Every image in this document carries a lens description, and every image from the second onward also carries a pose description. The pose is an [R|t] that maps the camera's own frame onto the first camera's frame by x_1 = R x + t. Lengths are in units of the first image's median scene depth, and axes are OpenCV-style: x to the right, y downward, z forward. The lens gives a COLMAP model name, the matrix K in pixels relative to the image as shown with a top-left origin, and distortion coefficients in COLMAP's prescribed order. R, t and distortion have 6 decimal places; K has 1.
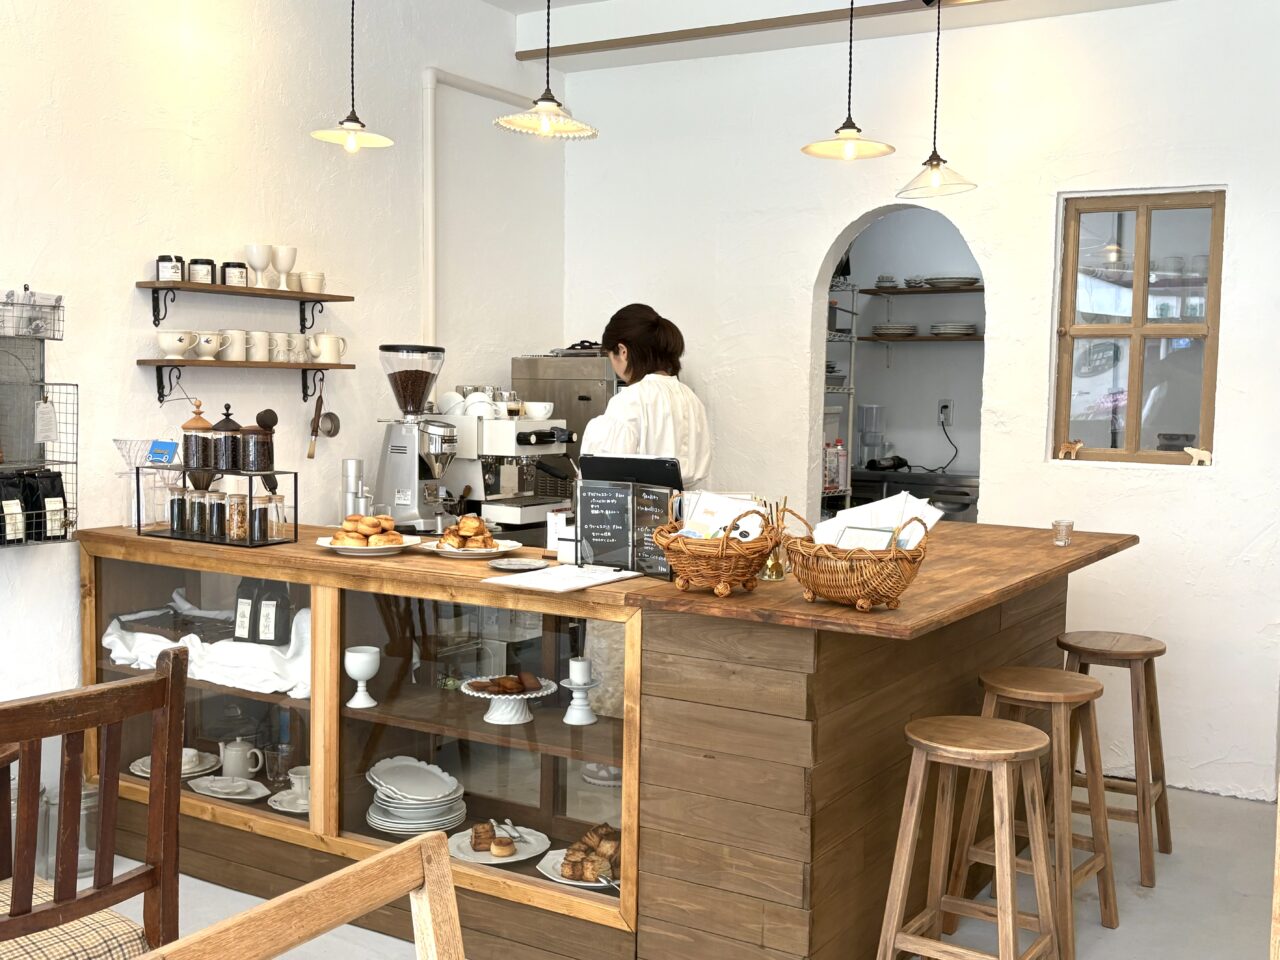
lens RADIAL K [[1394.4, 0, 639.8], [0, 1394.4, 479.3], [0, 0, 1]] dist [0.011862, 0.000000]
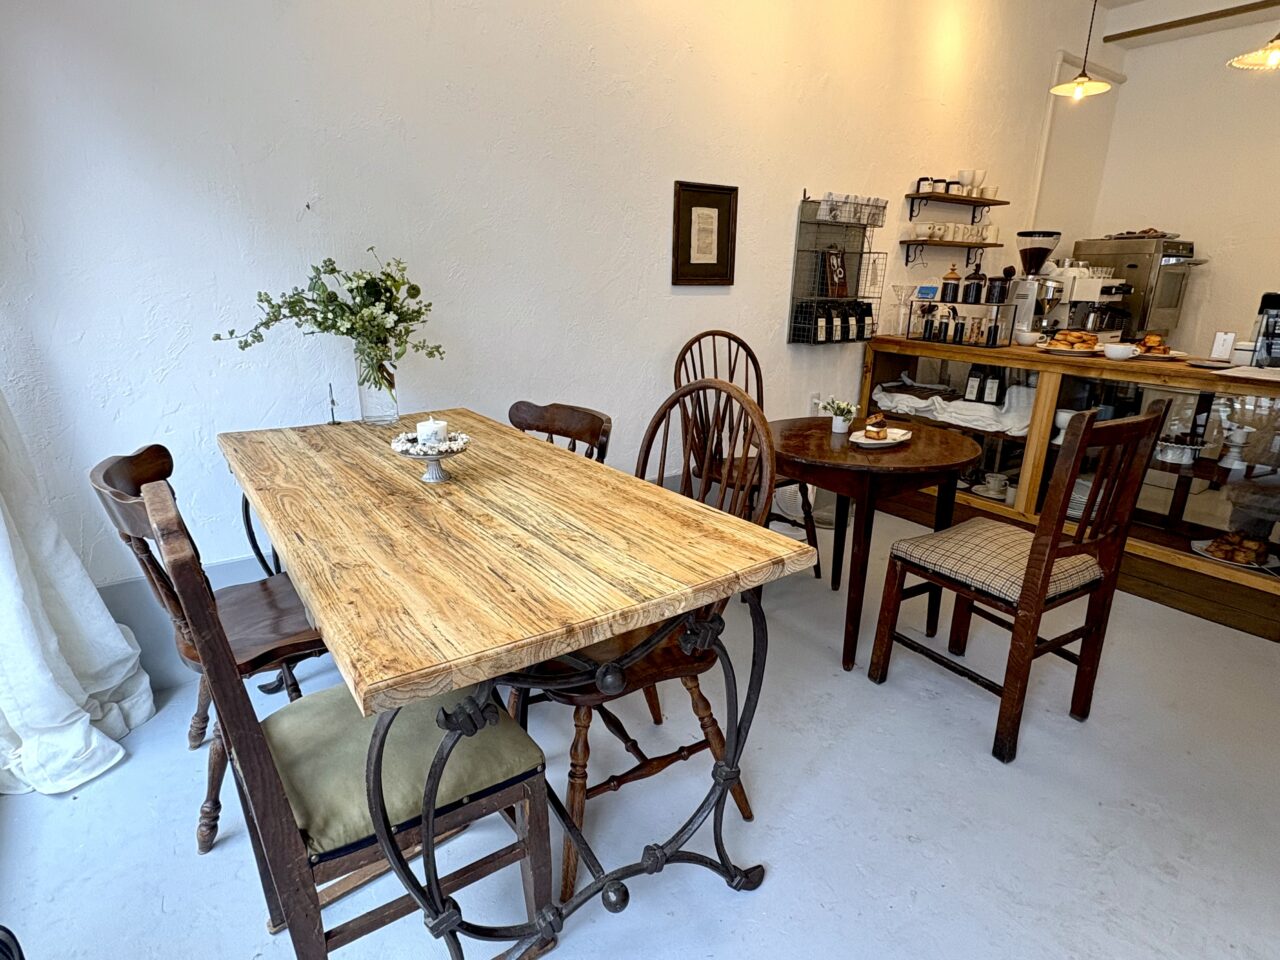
lens RADIAL K [[703.9, 0, 639.1], [0, 703.9, 482.9], [0, 0, 1]] dist [-0.004540, -0.000998]
pose [[0.912893, 0.113590, -0.392077, -0.298613], [-0.025255, 0.974379, 0.223488, 0.026001], [0.407418, -0.194119, 0.892373, 0.000953]]
